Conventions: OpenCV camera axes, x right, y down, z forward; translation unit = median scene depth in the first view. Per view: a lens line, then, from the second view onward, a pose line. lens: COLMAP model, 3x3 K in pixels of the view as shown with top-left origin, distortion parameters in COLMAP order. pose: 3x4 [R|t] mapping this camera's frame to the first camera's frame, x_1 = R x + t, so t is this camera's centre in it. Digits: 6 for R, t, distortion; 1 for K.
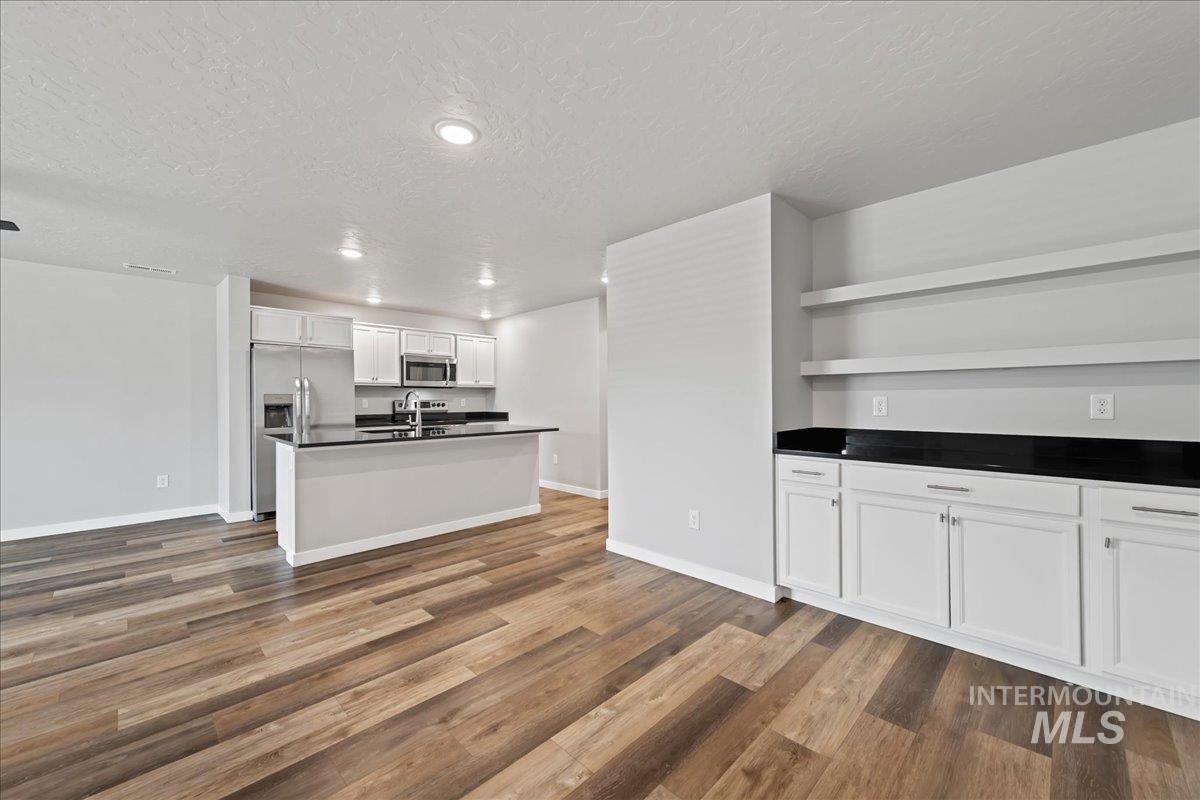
lens RADIAL K [[471.0, 0, 602.8], [0, 471.0, 399.8], [0, 0, 1]] dist [0.000401, 0.000112]
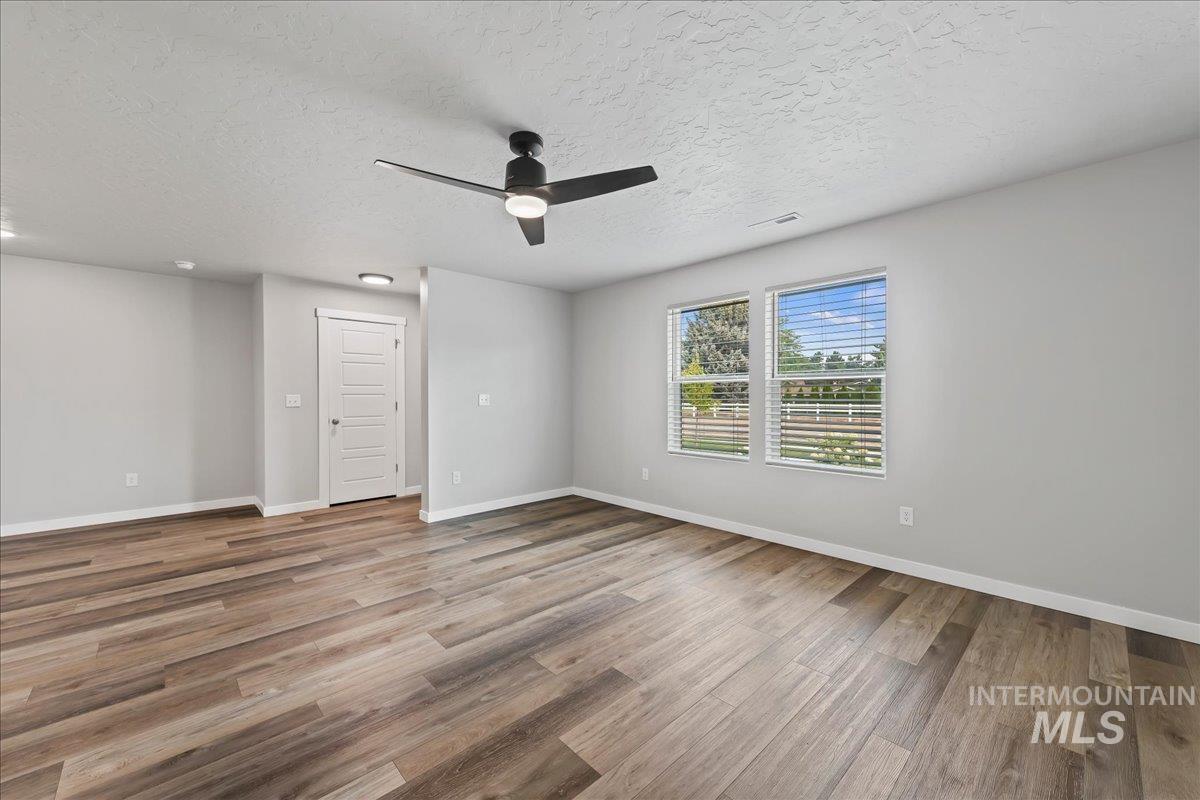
lens RADIAL K [[471.0, 0, 602.8], [0, 471.0, 399.8], [0, 0, 1]] dist [0.000401, 0.000112]
pose [[-0.999277, 0.000881, 0.038014, -1.824347], [0.001170, 0.999971, 0.007558, 0.002410], [-0.038006, 0.007597, -0.999249, 1.948463]]
